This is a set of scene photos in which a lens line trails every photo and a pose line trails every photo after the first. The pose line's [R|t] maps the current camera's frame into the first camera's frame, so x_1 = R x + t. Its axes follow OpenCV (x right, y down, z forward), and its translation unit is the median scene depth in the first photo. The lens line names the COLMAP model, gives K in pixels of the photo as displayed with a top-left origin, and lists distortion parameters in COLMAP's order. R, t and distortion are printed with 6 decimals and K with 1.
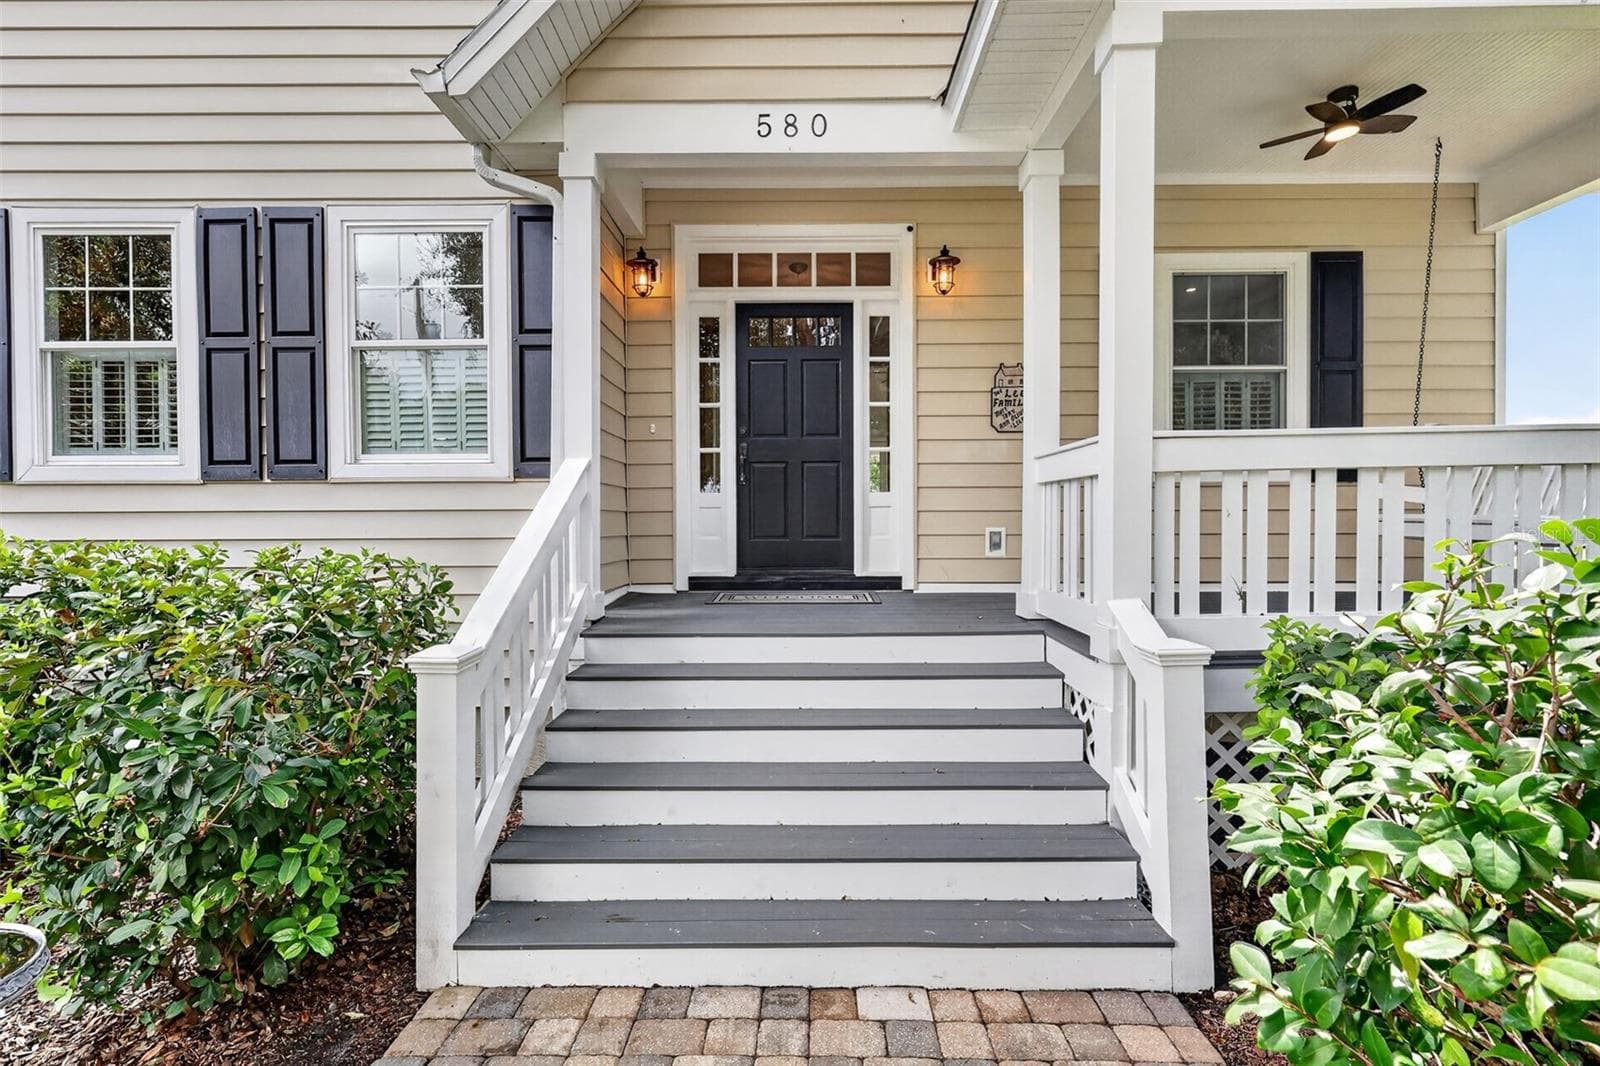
lens RADIAL K [[707.1, 0, 813.9], [0, 707.1, 532.9], [0, 0, 1]] dist [0.001293, 0.000046]
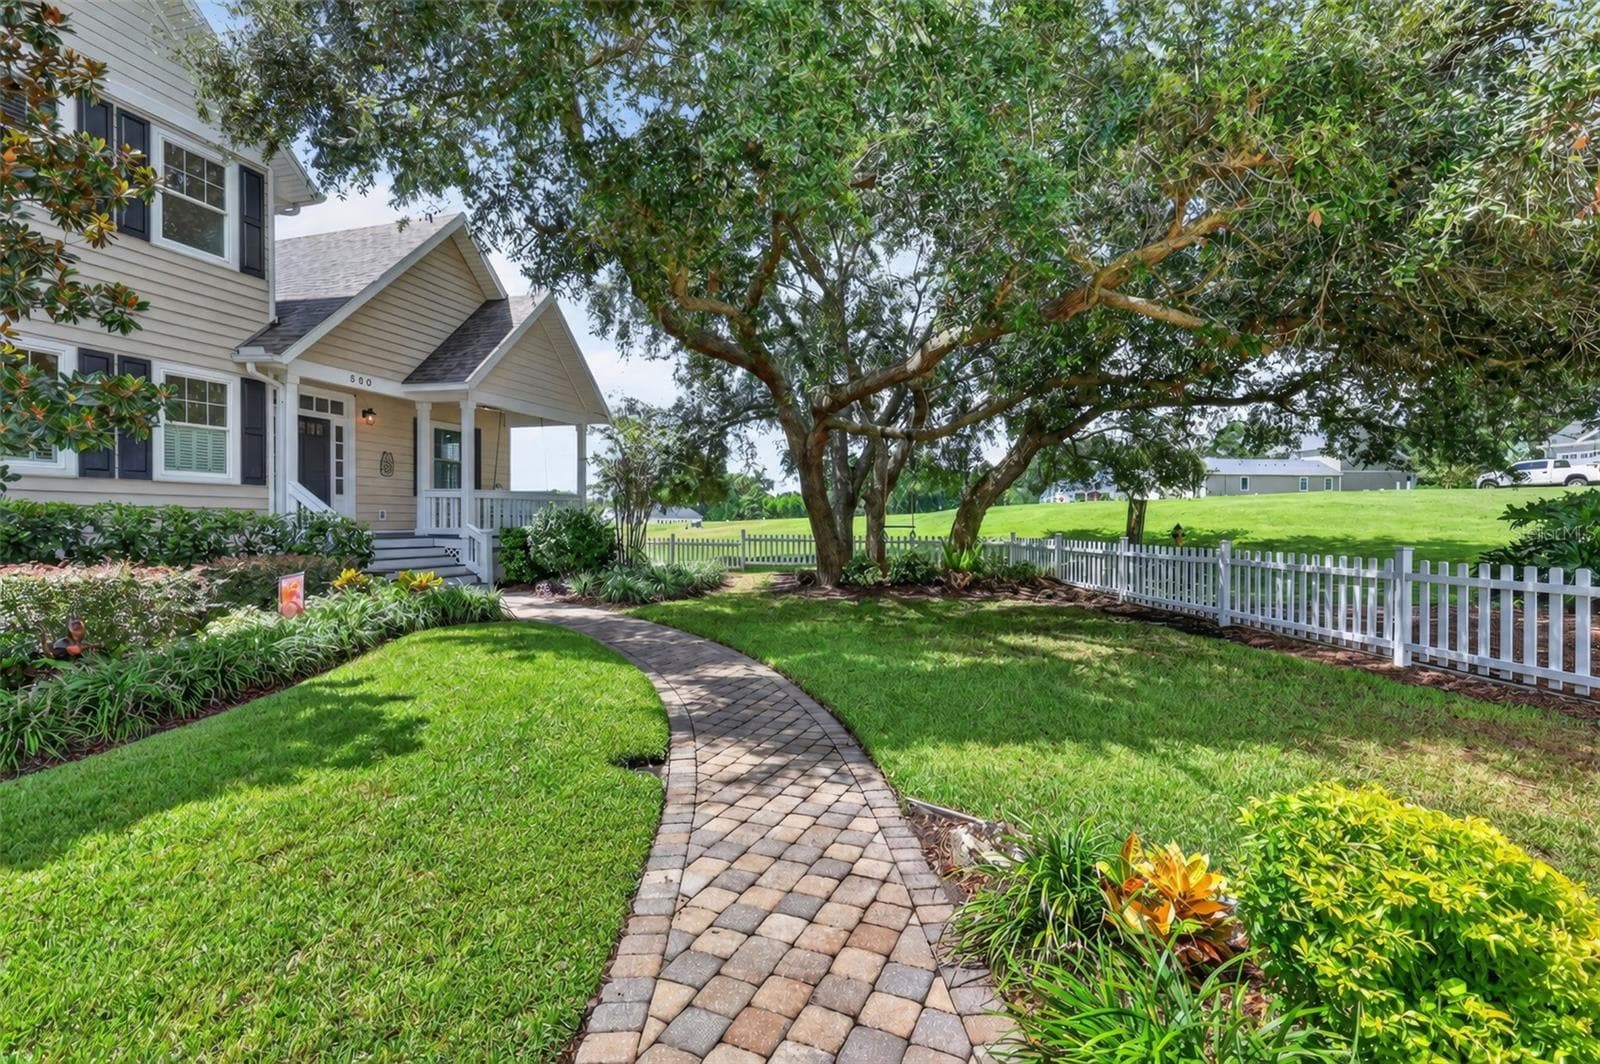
lens RADIAL K [[692.3, 0, 807.1], [0, 692.3, 534.3], [0, 0, 1]] dist [-0.000172, -0.000003]
pose [[0.303080, -0.008922, 0.952923, -2.196701], [0.000223, 0.999957, 0.009292, 0.078145], [-0.952965, -0.002604, 0.303068, -1.700733]]
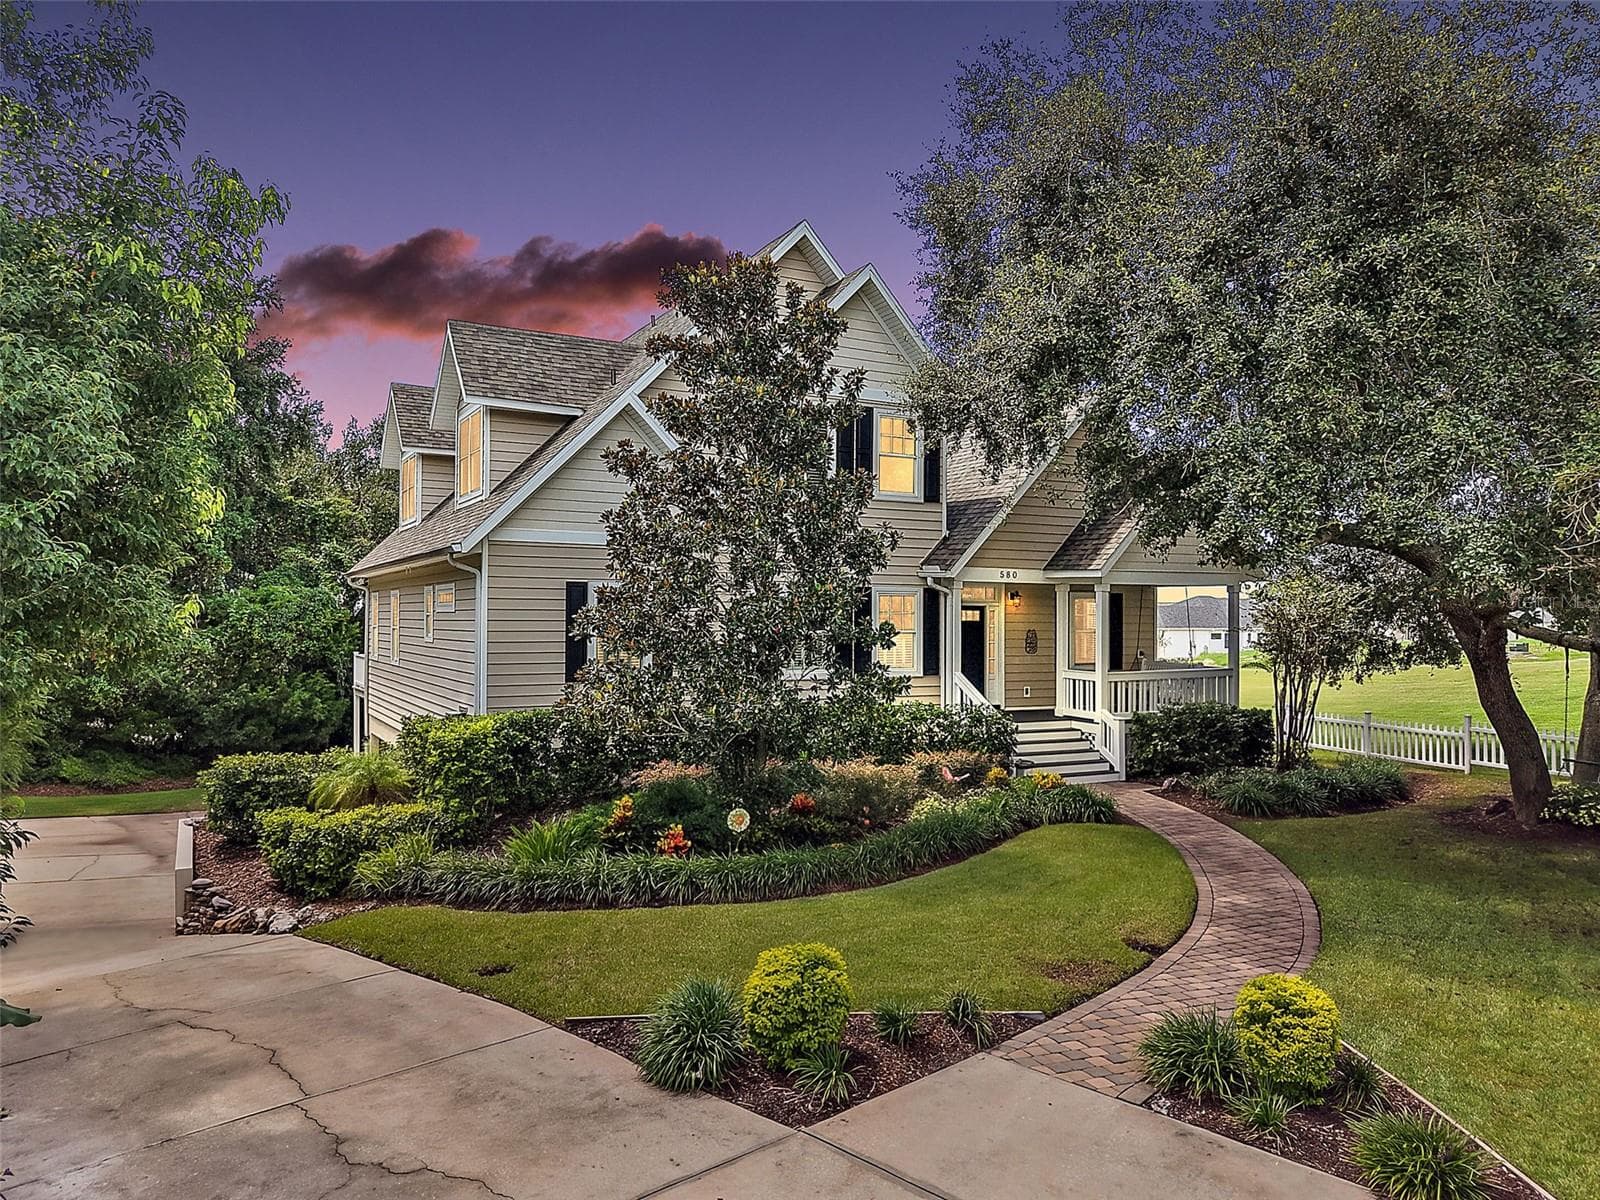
lens RADIAL K [[1087.3, 0, 796.4], [0, 1087.3, 589.7], [0, 0, 1]] dist [-0.019723, 0.002739]
pose [[0.883346, 0.024247, 0.468093, -3.139182], [-0.007604, 0.999271, -0.037412, -0.274545], [-0.468659, 0.029489, 0.882887, -2.920619]]
